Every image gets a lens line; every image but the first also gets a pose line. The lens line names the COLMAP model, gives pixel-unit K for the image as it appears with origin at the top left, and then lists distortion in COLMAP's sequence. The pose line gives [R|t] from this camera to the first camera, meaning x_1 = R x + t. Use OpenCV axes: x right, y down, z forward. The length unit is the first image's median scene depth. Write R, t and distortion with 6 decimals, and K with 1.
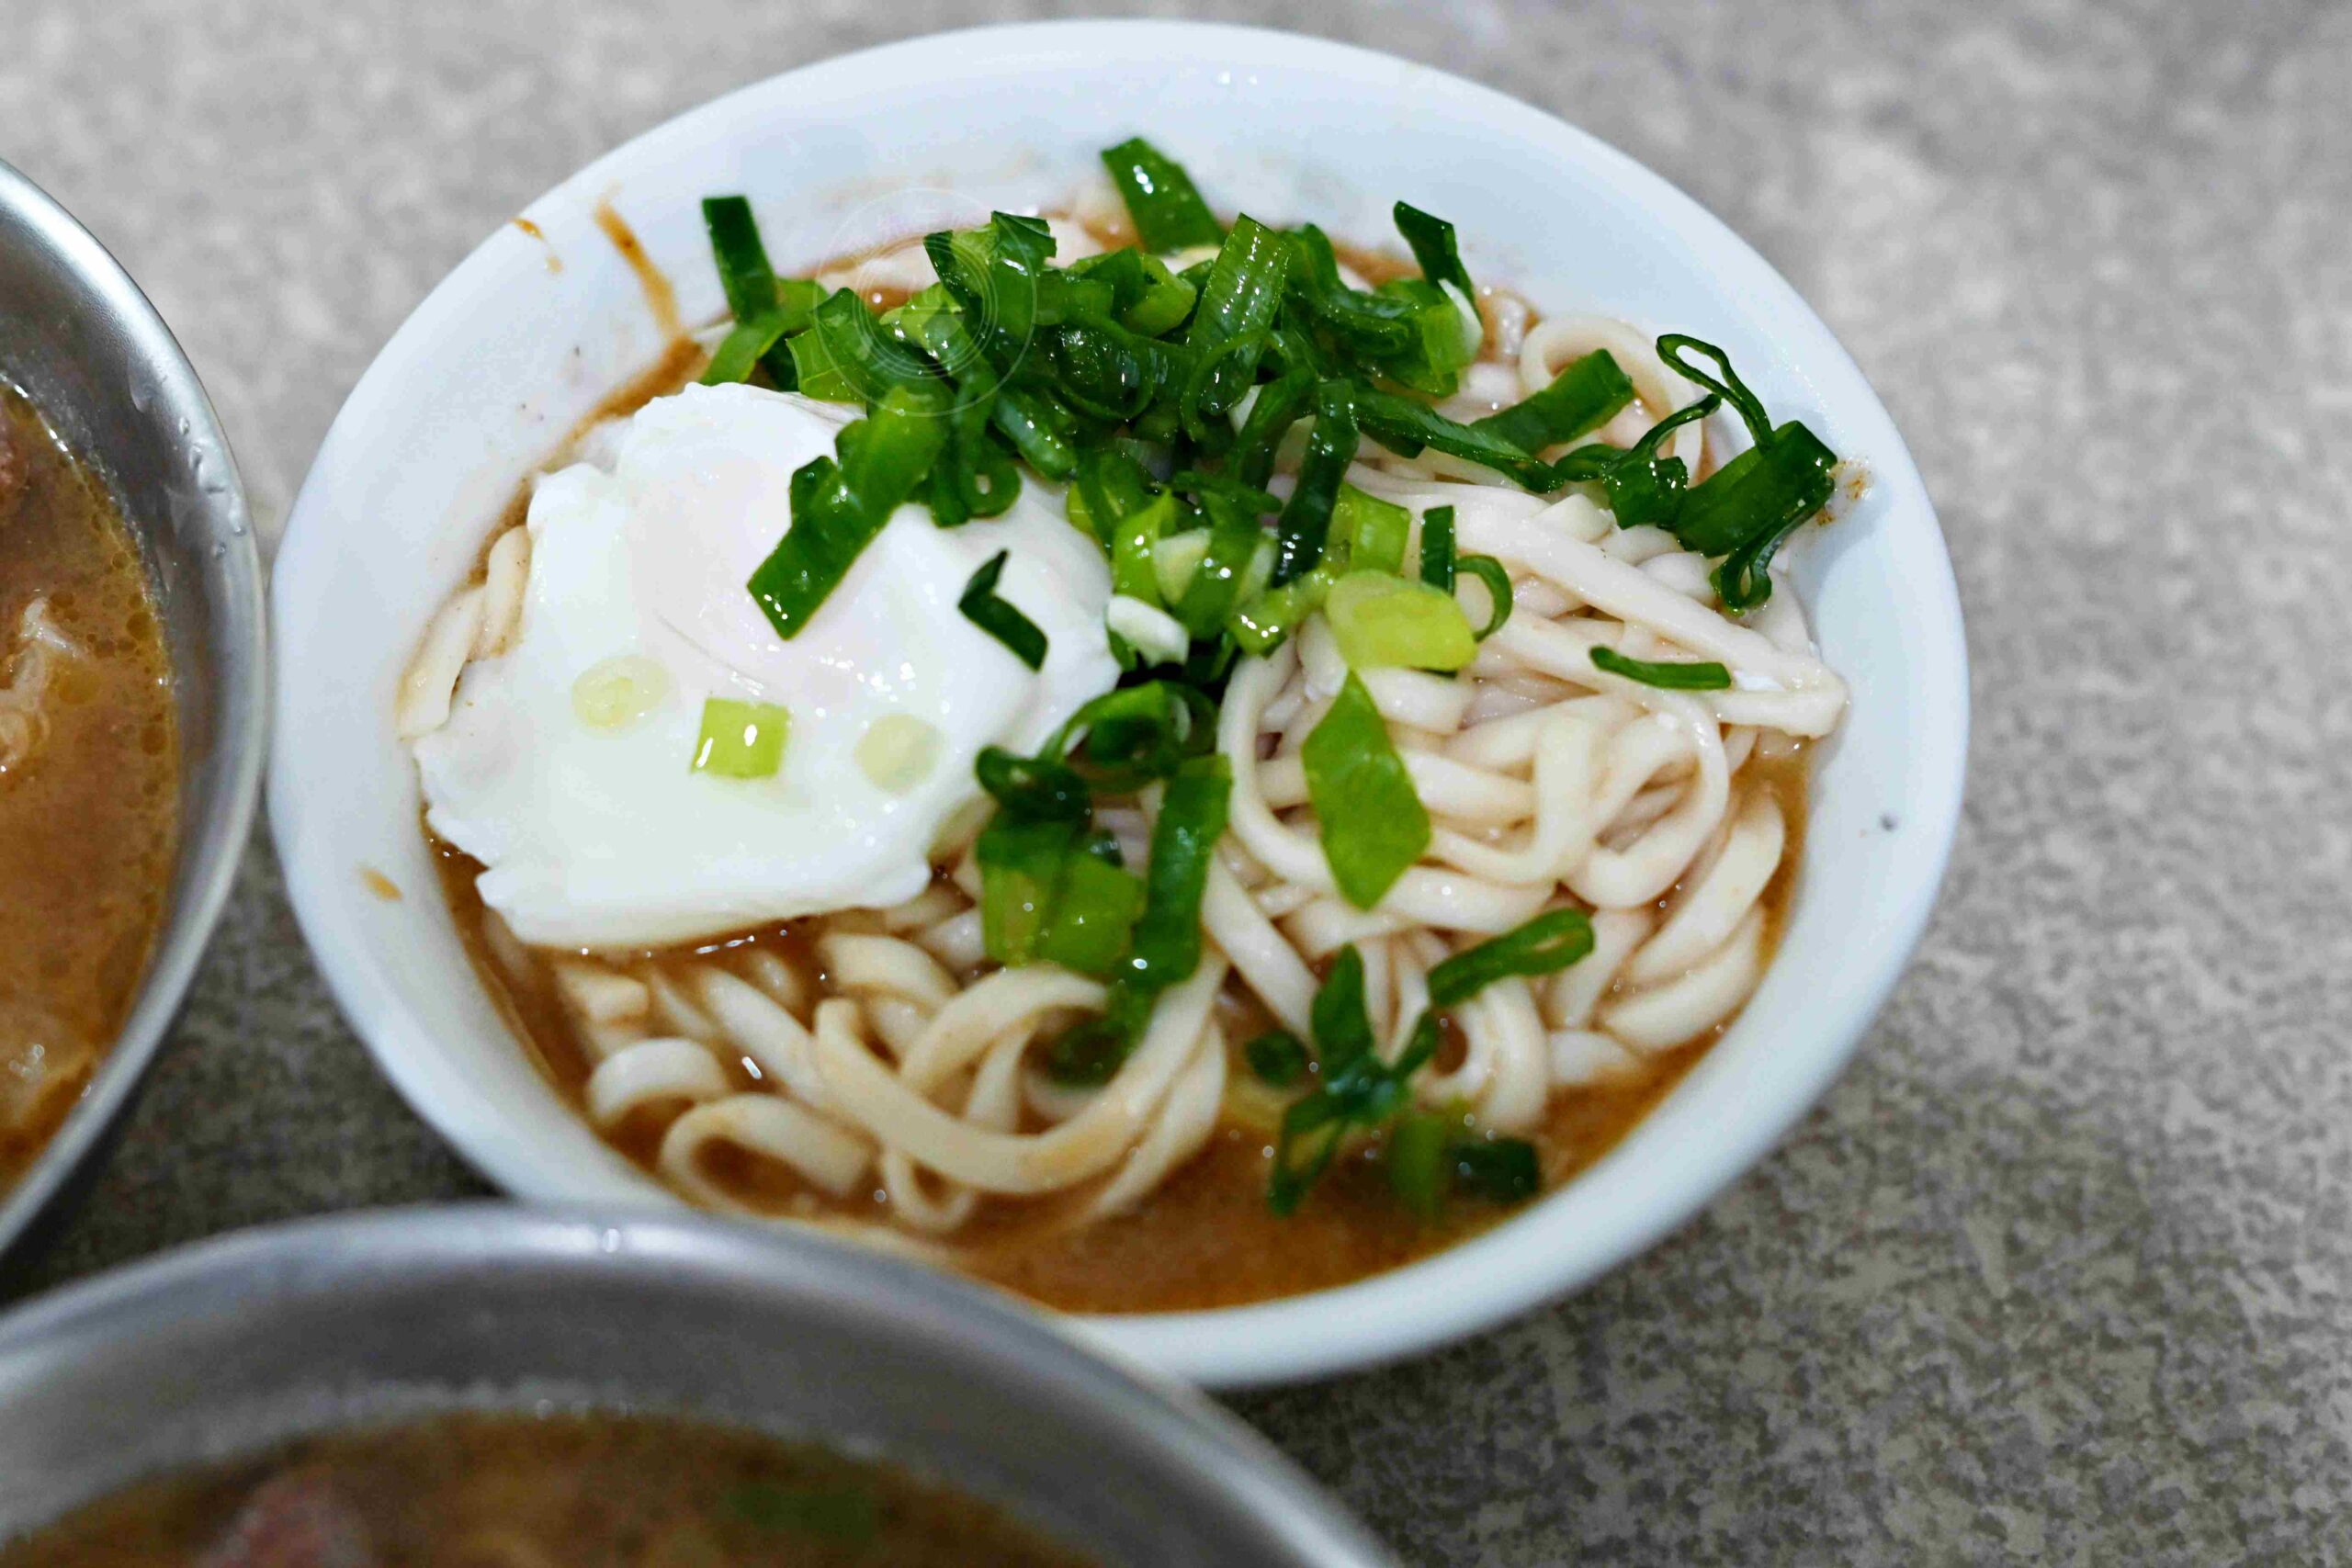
lens RADIAL K [[4976.9, 0, 1176.0], [0, 4976.9, 784.0], [0, 0, 1]] dist [0.004541, 0.182418]
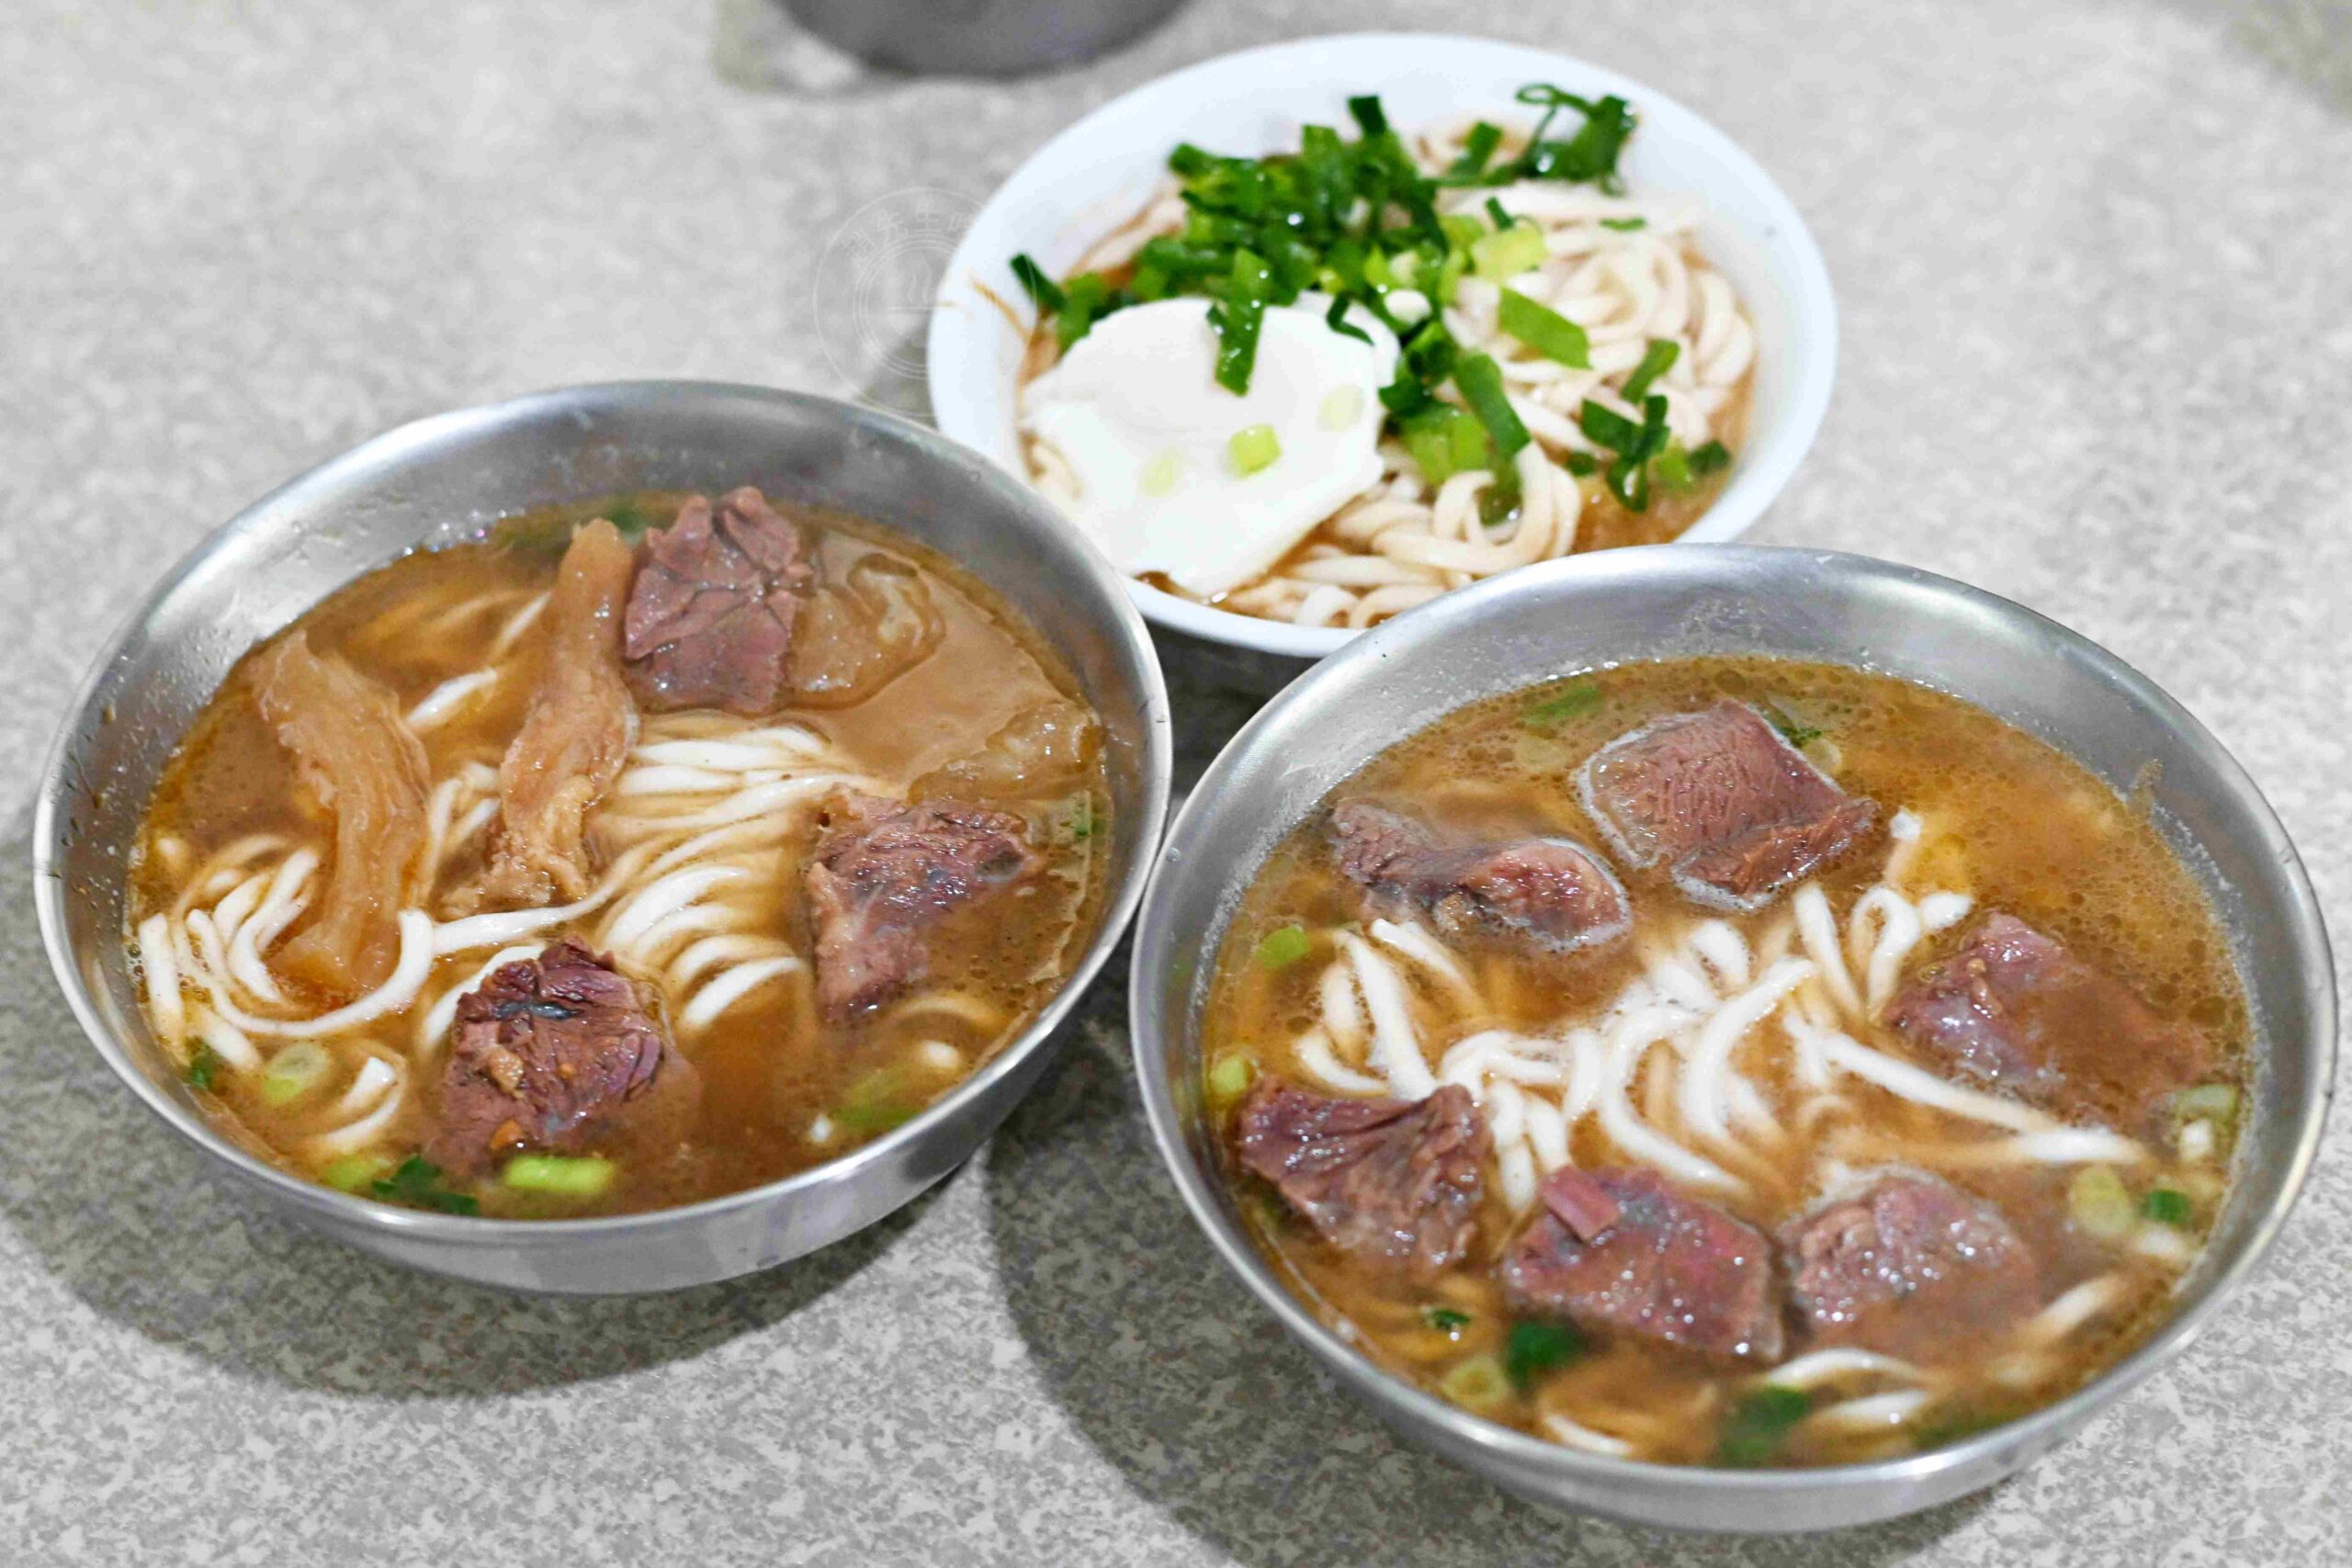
lens RADIAL K [[4976.9, 0, 1176.0], [0, 4976.9, 784.0], [0, 0, 1]] dist [0.004541, 0.182418]
pose [[0.835112, -0.441400, 0.328260, -0.768091], [0.477430, 0.878013, -0.033974, 0.148547], [-0.273220, 0.185093, 0.943976, -0.723827]]
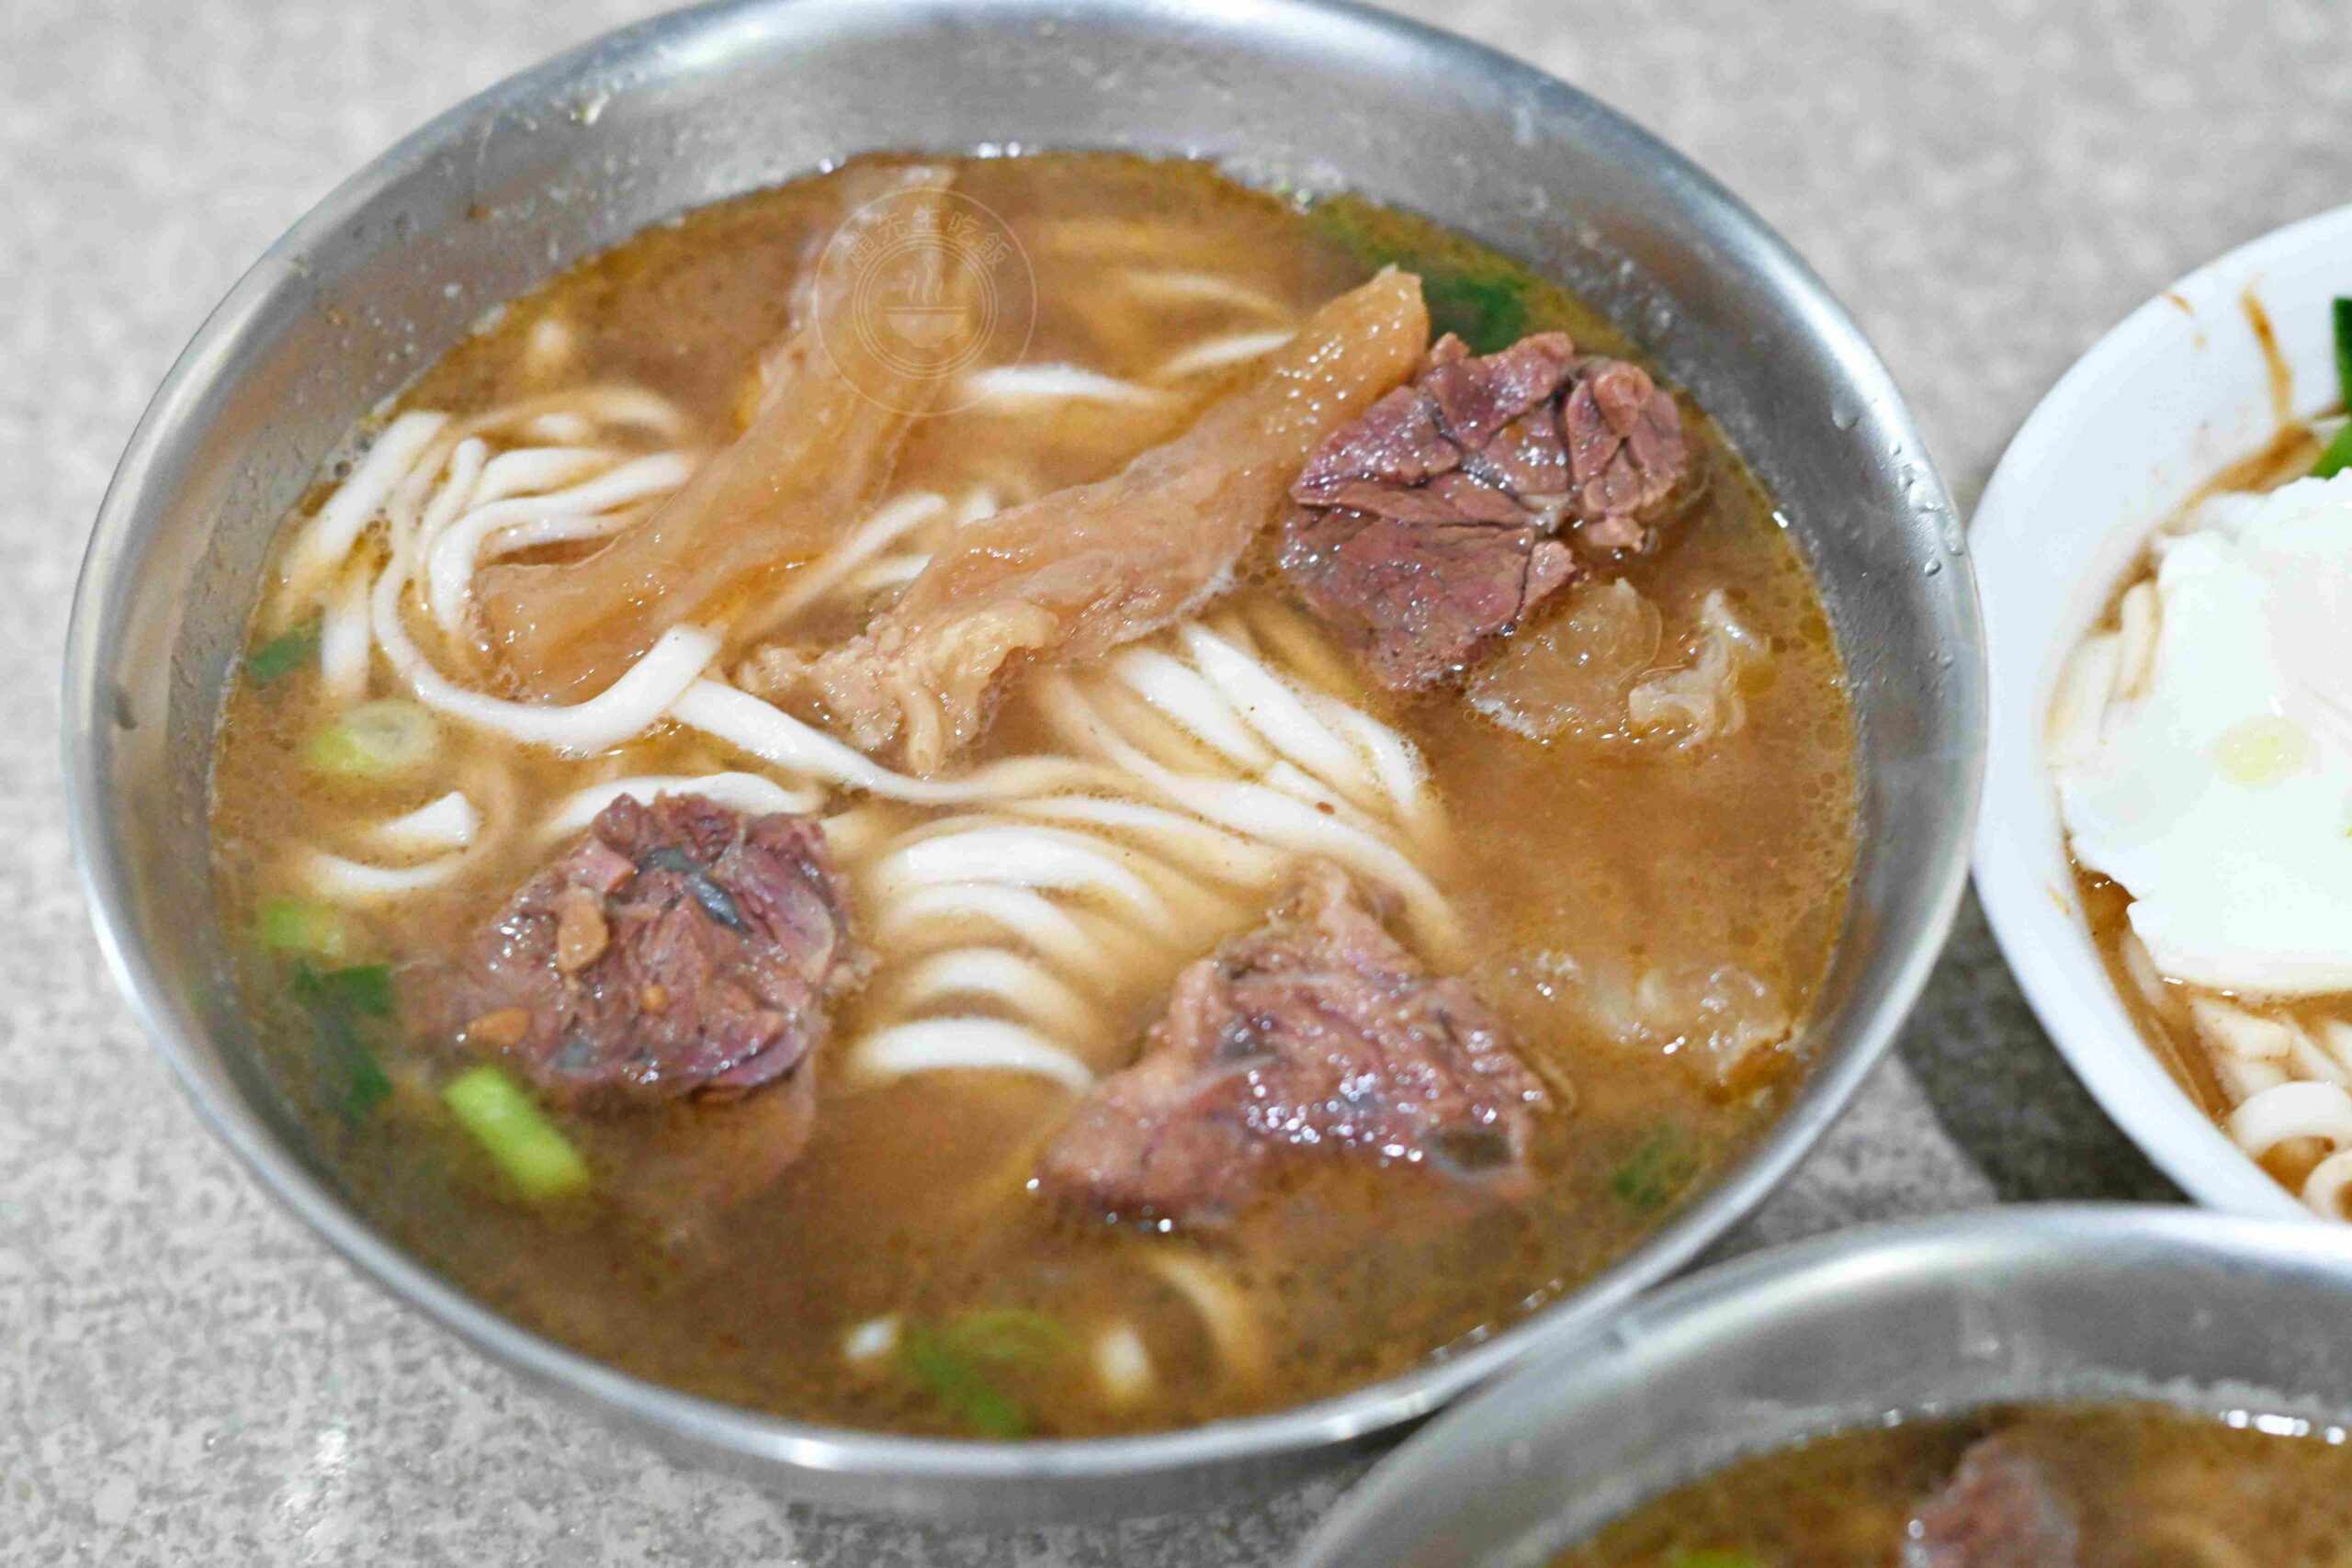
lens RADIAL K [[4976.9, 0, 1176.0], [0, 4976.9, 784.0], [0, 0, 1]] dist [0.004541, 0.182418]
pose [[0.987056, 0.135882, -0.085190, -0.248935], [-0.137901, 0.990278, -0.018261, 0.039463], [0.081881, 0.029772, 0.996197, -0.066779]]
